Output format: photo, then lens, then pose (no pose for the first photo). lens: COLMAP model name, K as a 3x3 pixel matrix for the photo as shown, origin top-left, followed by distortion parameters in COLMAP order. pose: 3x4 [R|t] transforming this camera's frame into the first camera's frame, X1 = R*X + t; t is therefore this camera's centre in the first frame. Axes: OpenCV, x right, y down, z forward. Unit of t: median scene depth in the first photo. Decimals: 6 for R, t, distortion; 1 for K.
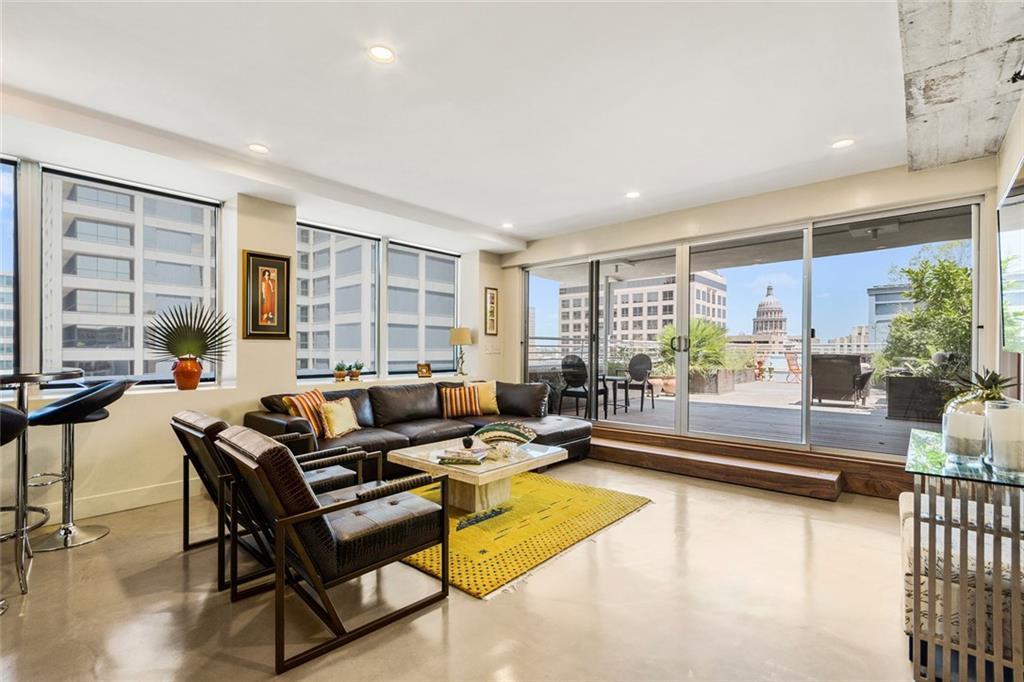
lens RADIAL K [[460.8, 0, 511.7], [0, 460.8, 347.2], [0, 0, 1]] dist [0.005799, -0.000917]
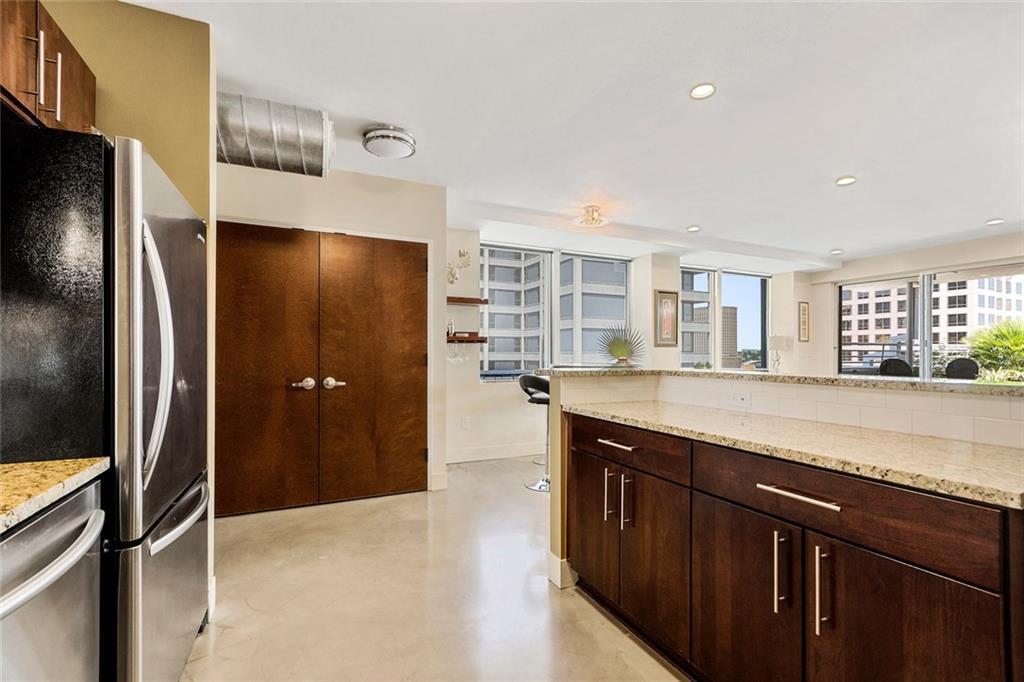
lens RADIAL K [[460.8, 0, 511.8], [0, 460.8, 351.4], [0, 0, 1]] dist [0.005799, -0.000917]
pose [[0.919248, -0.000427, -0.393678, -0.394065], [0.000825, 0.999999, 0.000840, -0.003072], [0.393677, -0.001097, 0.919248, -0.587922]]
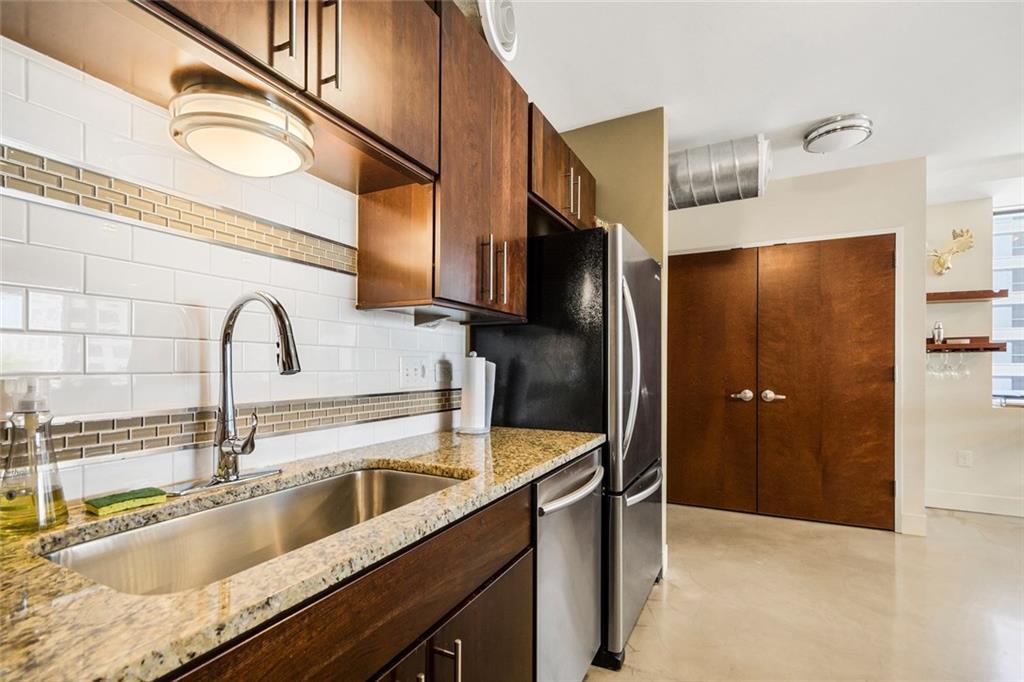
lens RADIAL K [[460.8, 0, 513.6], [0, 460.8, 374.5], [0, 0, 1]] dist [0.005799, -0.000917]
pose [[0.268517, 0.015742, -0.963146, -0.344561], [0.007237, 0.999805, 0.018359, -0.002923], [0.963248, -0.011900, 0.268351, -0.619424]]
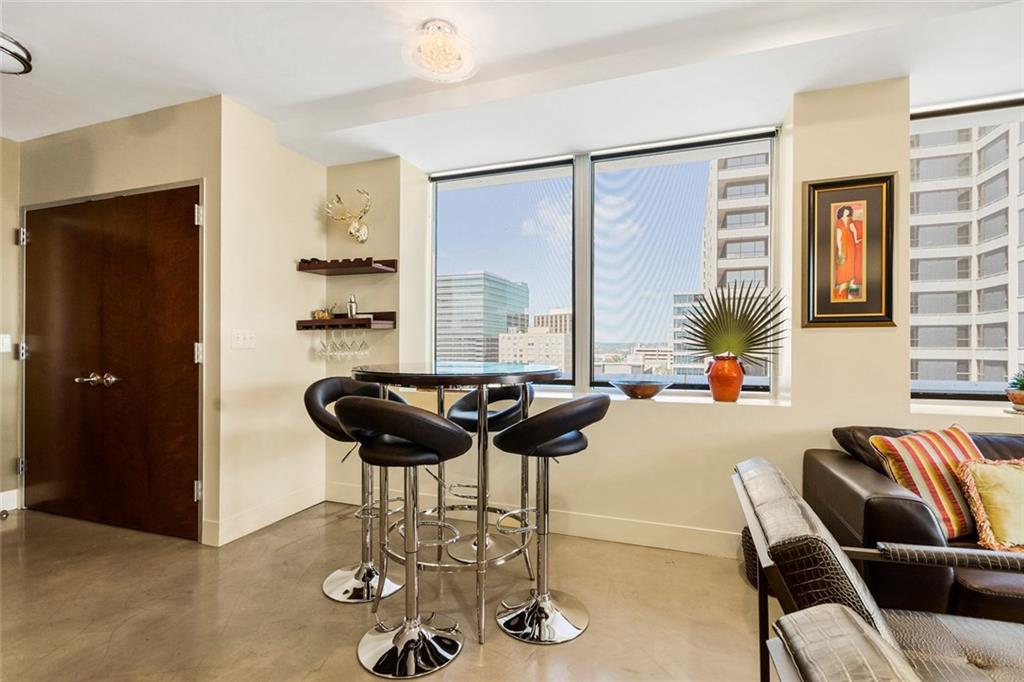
lens RADIAL K [[460.8, 0, 508.6], [0, 460.8, 344.9], [0, 0, 1]] dist [0.005799, -0.000917]
pose [[0.362935, -0.004173, -0.931805, -0.145730], [0.002885, 0.999990, -0.003354, 0.006274], [0.931810, -0.001471, 0.362943, 0.395991]]
